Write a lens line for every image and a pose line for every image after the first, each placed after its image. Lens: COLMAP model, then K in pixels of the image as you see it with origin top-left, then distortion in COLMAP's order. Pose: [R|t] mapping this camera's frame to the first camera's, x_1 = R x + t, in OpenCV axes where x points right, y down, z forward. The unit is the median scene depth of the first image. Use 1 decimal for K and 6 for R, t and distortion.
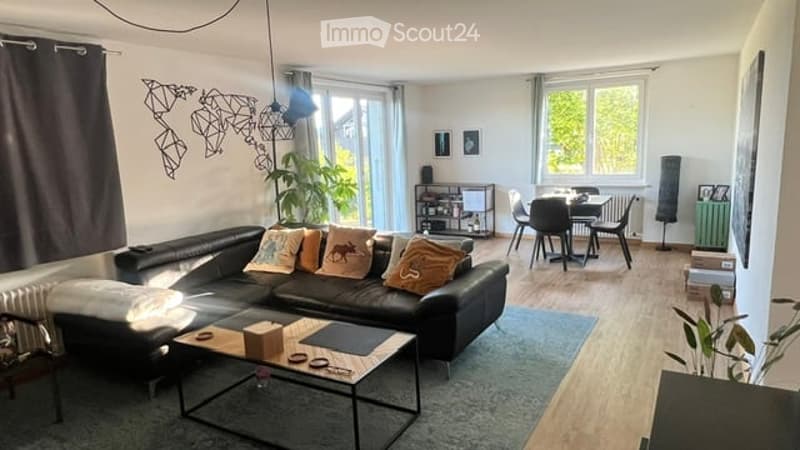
lens RADIAL K [[524.6, 0, 400.0], [0, 524.6, 225.0], [0, 0, 1]] dist [0.002000, 0.000470]
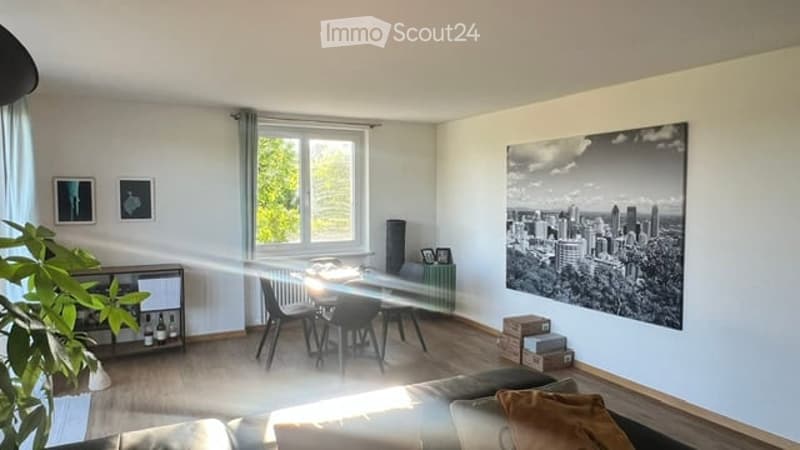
lens RADIAL K [[524.6, 0, 400.0], [0, 524.6, 225.0], [0, 0, 1]] dist [0.002000, 0.000470]
pose [[0.531724, -0.003721, 0.846909, -0.226899], [0.119630, 0.990294, -0.070758, -0.046571], [-0.838426, 0.138940, 0.527008, 0.422293]]
